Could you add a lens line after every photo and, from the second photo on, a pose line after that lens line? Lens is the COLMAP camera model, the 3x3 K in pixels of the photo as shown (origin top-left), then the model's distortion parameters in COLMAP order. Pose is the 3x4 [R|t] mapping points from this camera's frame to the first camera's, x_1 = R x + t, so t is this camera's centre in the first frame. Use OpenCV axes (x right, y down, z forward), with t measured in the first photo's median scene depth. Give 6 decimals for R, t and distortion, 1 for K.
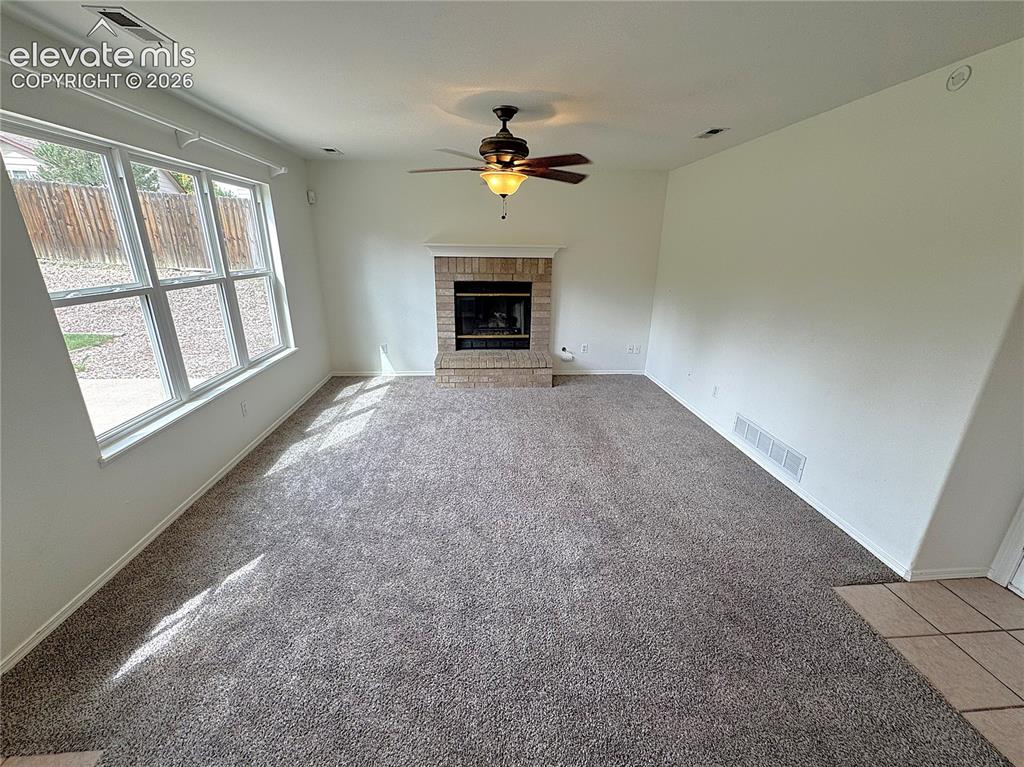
lens RADIAL K [[412.2, 0, 513.1], [0, 412.2, 385.3], [0, 0, 1]] dist [-0.002381, 0.000009]
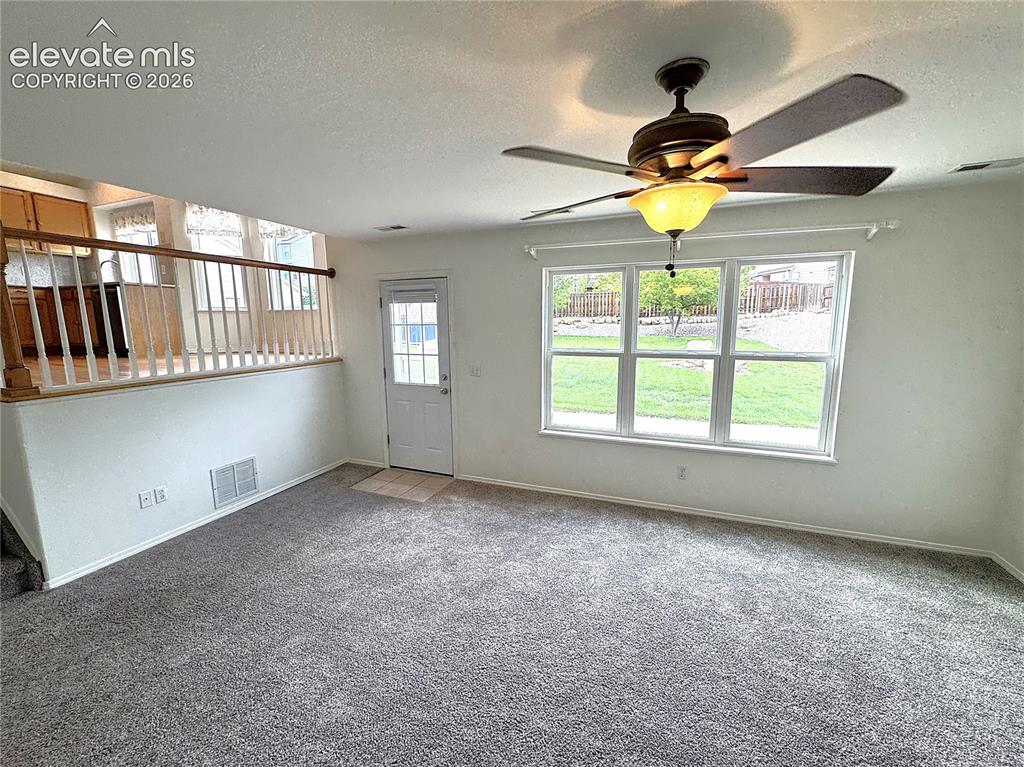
lens RADIAL K [[416.8, 0, 512.9], [0, 416.8, 384.2], [0, 0, 1]] dist [-0.003950, -0.000434]
pose [[-0.442686, 0.121236, -0.888443, 0.469244], [-0.288840, 0.918724, 0.269289, -0.312827], [0.848882, 0.375829, -0.371689, 0.926131]]
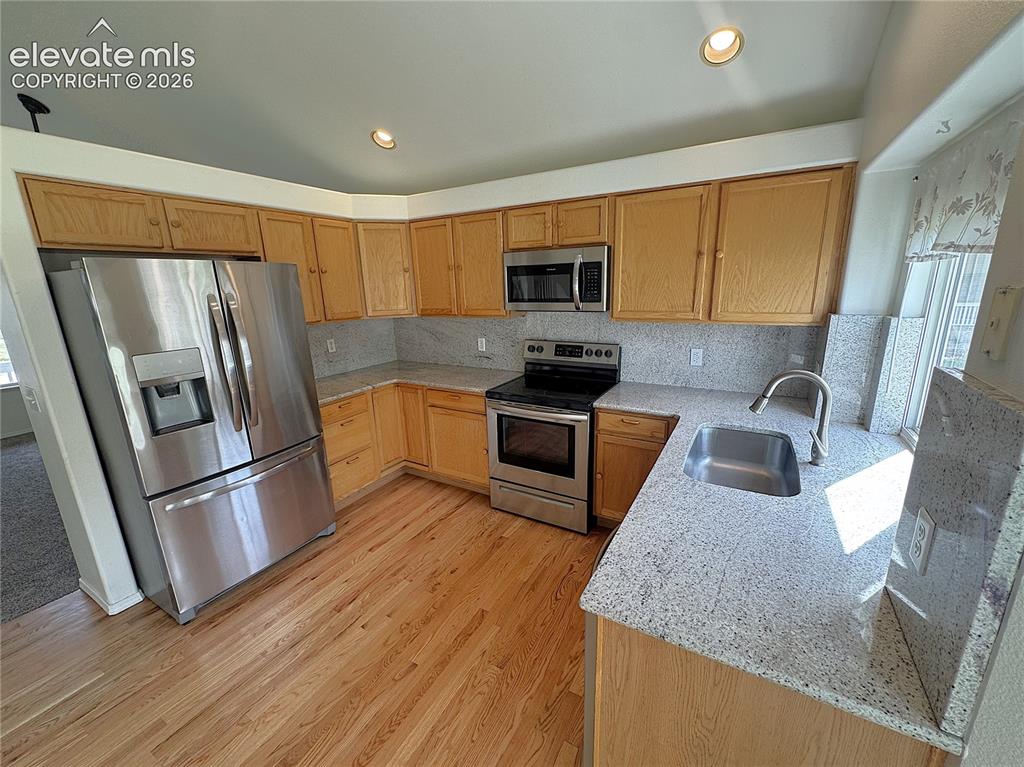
lens RADIAL K [[412.2, 0, 513.1], [0, 412.2, 385.3], [0, 0, 1]] dist [-0.002381, 0.000009]
pose [[-0.822633, -0.130018, 0.553508, -0.385156], [0.196082, 0.848906, 0.490827, -0.124062], [-0.533692, 0.512303, -0.672844, -0.841008]]
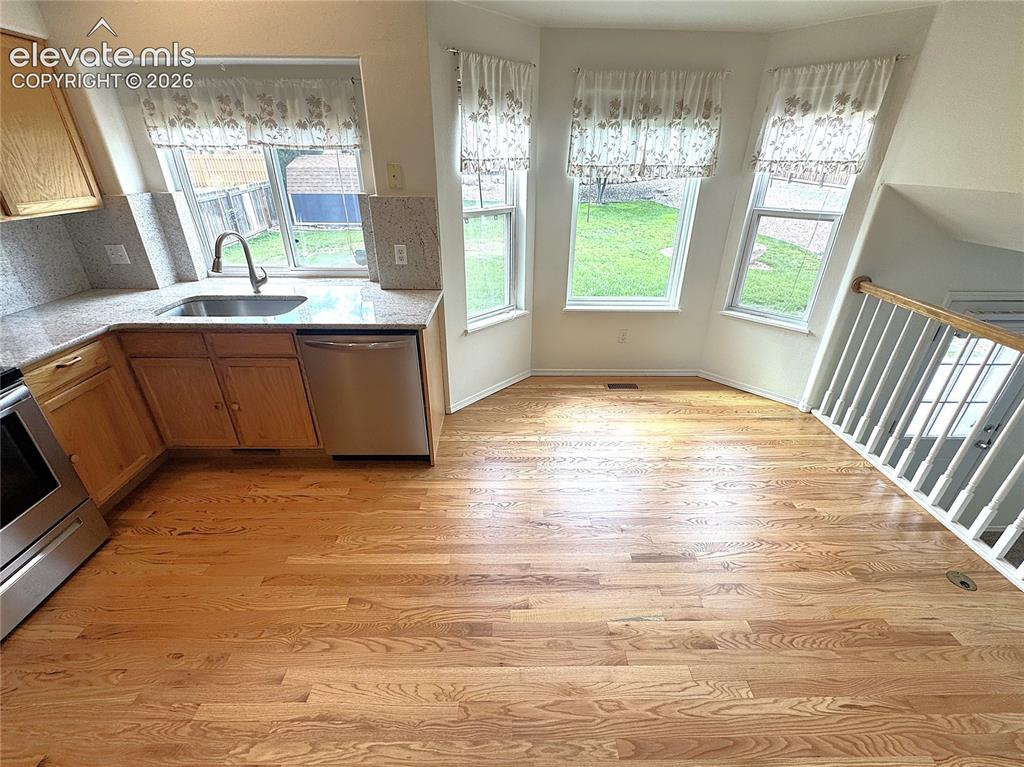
lens RADIAL K [[439.5, 0, 513.5], [0, 439.5, 383.6], [0, 0, 1]] dist [-0.001003, -0.000724]
pose [[-0.066755, 0.445723, -0.892678, 0.341051], [-0.326127, 0.835786, 0.441704, -0.099851], [0.942966, 0.320613, 0.089569, -0.893247]]
